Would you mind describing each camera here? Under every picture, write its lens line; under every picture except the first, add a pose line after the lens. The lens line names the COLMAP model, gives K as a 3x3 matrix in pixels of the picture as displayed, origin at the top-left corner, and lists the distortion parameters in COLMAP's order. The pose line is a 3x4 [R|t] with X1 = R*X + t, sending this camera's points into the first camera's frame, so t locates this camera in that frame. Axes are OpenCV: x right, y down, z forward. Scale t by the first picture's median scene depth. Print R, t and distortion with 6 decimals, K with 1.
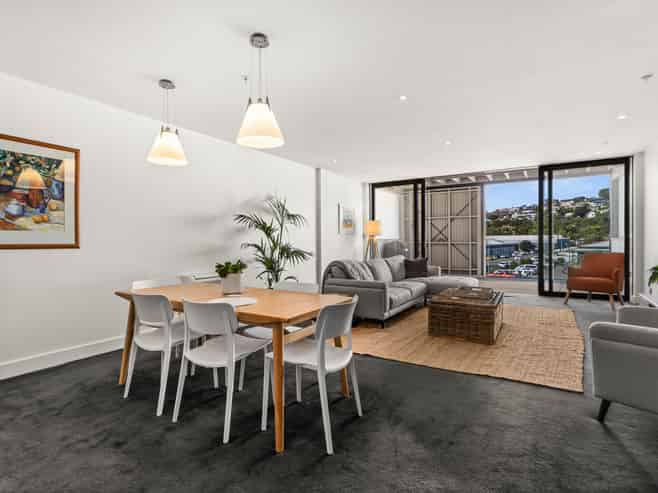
lens RADIAL K [[334.6, 0, 324.9], [0, 334.6, 242.9], [0, 0, 1]] dist [0.000223, 0.000216]
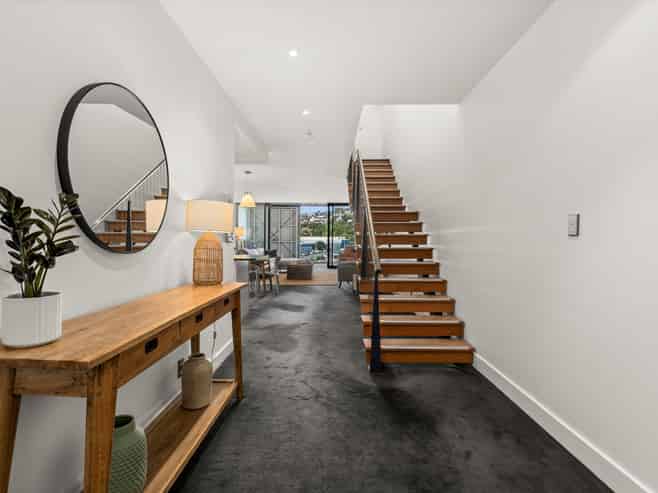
lens RADIAL K [[334.6, 0, 324.9], [0, 334.6, 242.9], [0, 0, 1]] dist [0.000223, 0.000216]
pose [[0.849578, 0.006066, 0.527428, -0.406930], [-0.006540, 0.999978, -0.000966, 0.007872], [-0.527422, -0.002629, 0.849599, -0.655952]]
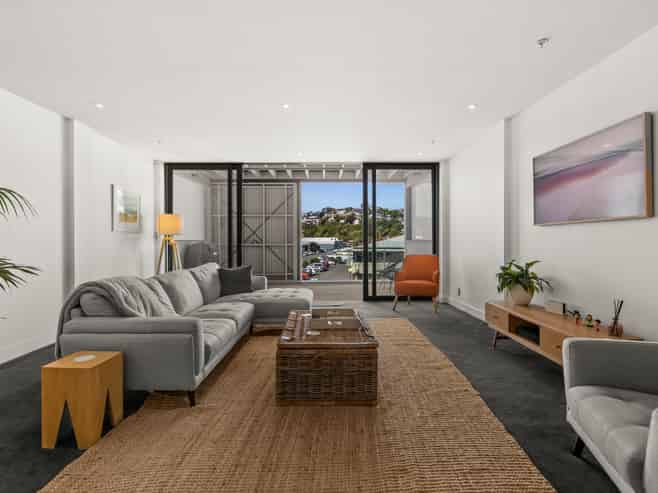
lens RADIAL K [[334.6, 0, 324.9], [0, 334.6, 242.9], [0, 0, 1]] dist [0.000223, 0.000216]
pose [[0.836099, 0.001758, 0.548575, 0.034272], [0.000452, 0.999992, -0.003892, -0.002327], [-0.548578, 0.003502, 0.836092, 0.266733]]
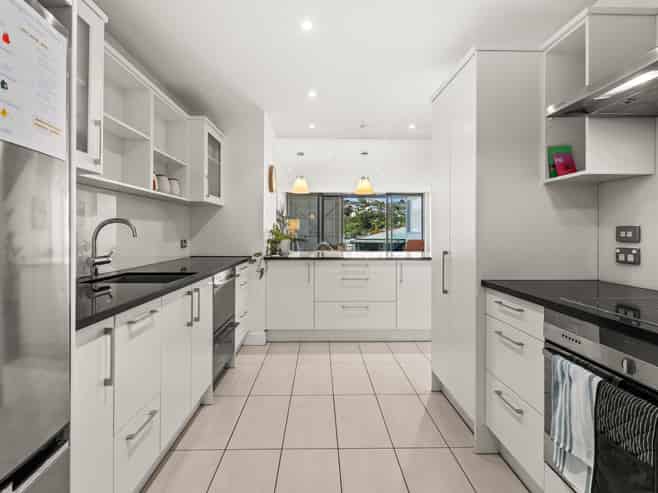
lens RADIAL K [[334.6, 0, 324.9], [0, 334.6, 242.9], [0, 0, 1]] dist [0.000223, 0.000216]
pose [[0.828634, -0.007381, 0.559742, -0.650666], [-0.004680, 0.999787, 0.020112, 0.009629], [-0.559771, -0.019285, 0.828423, -0.329312]]
